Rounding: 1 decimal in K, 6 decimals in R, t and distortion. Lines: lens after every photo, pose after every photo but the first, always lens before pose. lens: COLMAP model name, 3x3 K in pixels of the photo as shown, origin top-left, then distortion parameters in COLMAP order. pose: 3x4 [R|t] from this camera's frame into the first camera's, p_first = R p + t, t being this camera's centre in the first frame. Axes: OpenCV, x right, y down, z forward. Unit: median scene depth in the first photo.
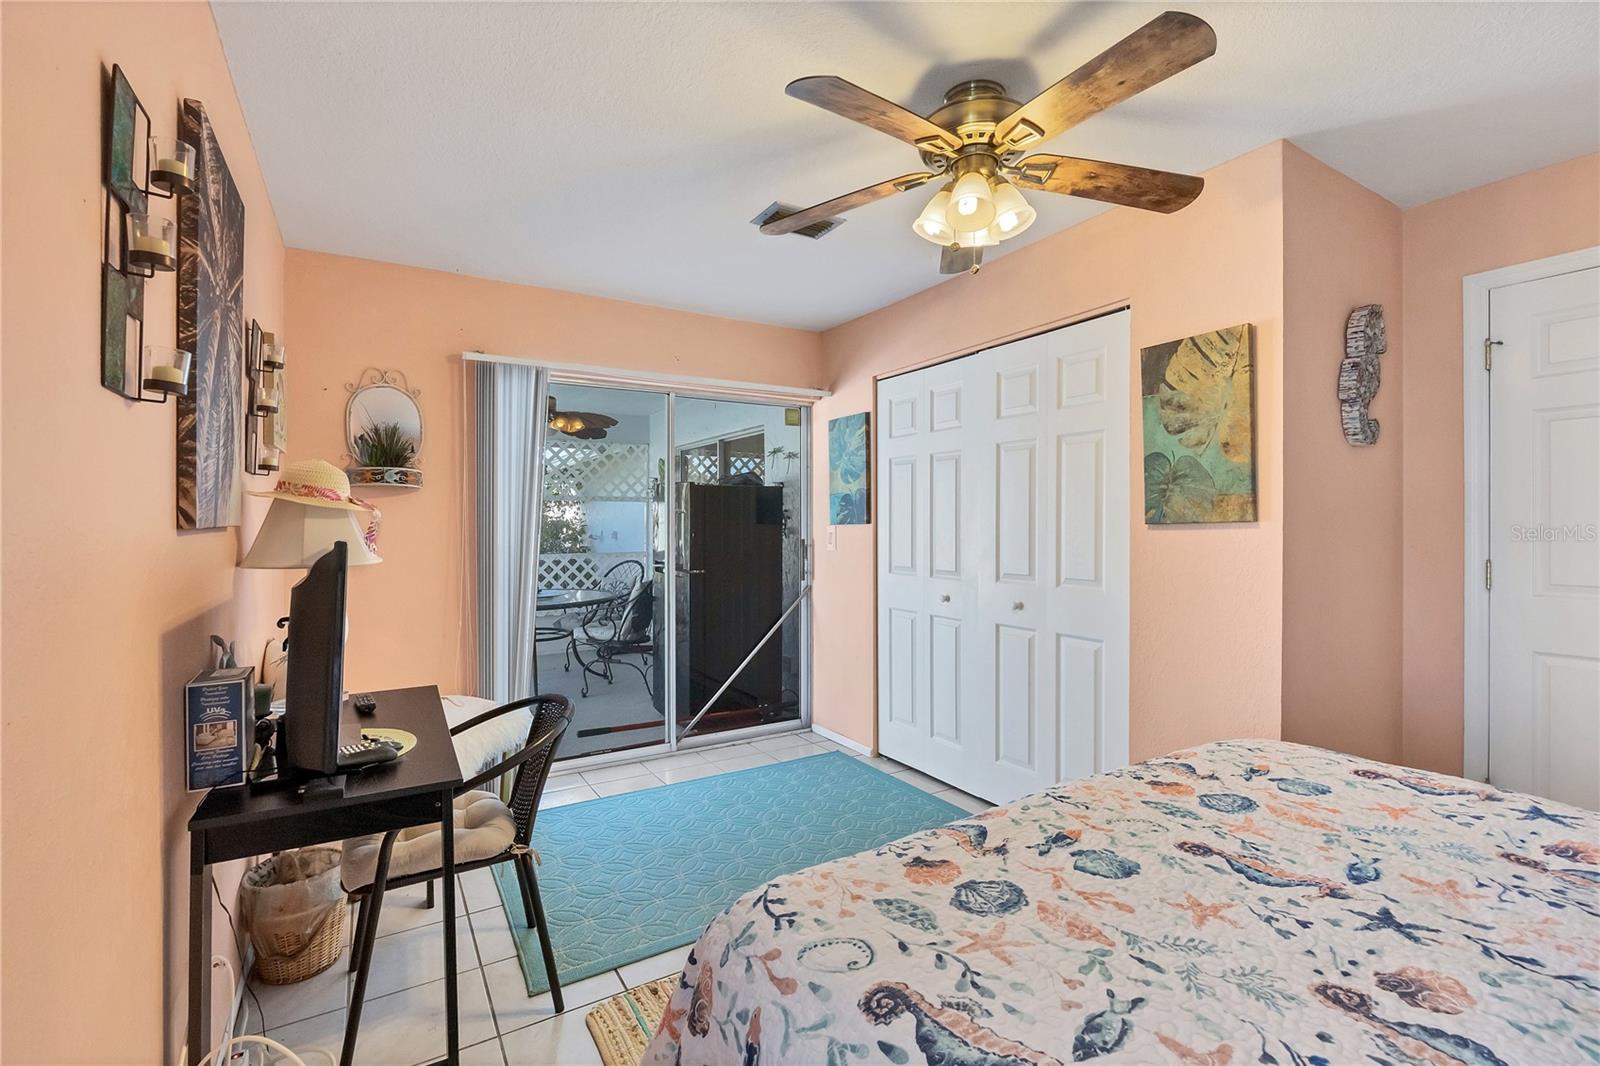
lens RADIAL K [[707.7, 0, 811.8], [0, 707.7, 527.2], [0, 0, 1]] dist [-0.008096, 0.000804]
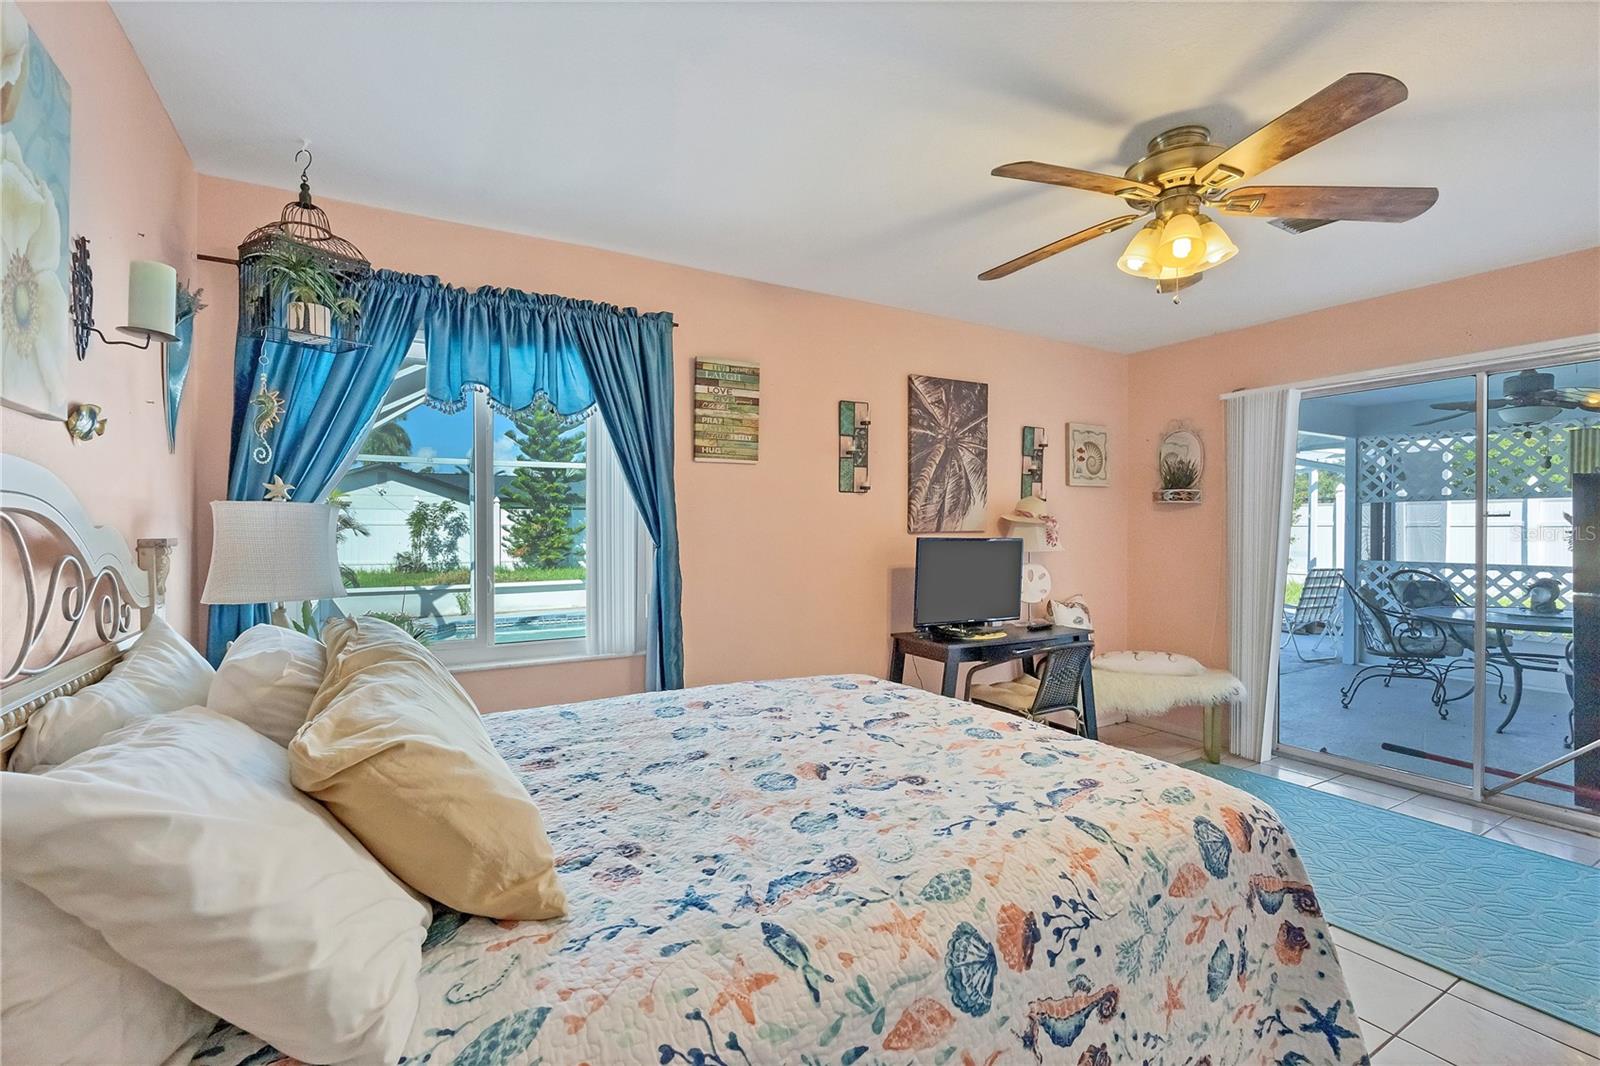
lens RADIAL K [[707.7, 0, 802.4], [0, 707.7, 538.0], [0, 0, 1]] dist [-0.008096, 0.000804]
pose [[-0.019775, 0.015120, -0.999690, 1.942103], [-0.002078, 0.999883, 0.015164, -0.019134], [0.999802, 0.002377, -0.019741, 0.648567]]
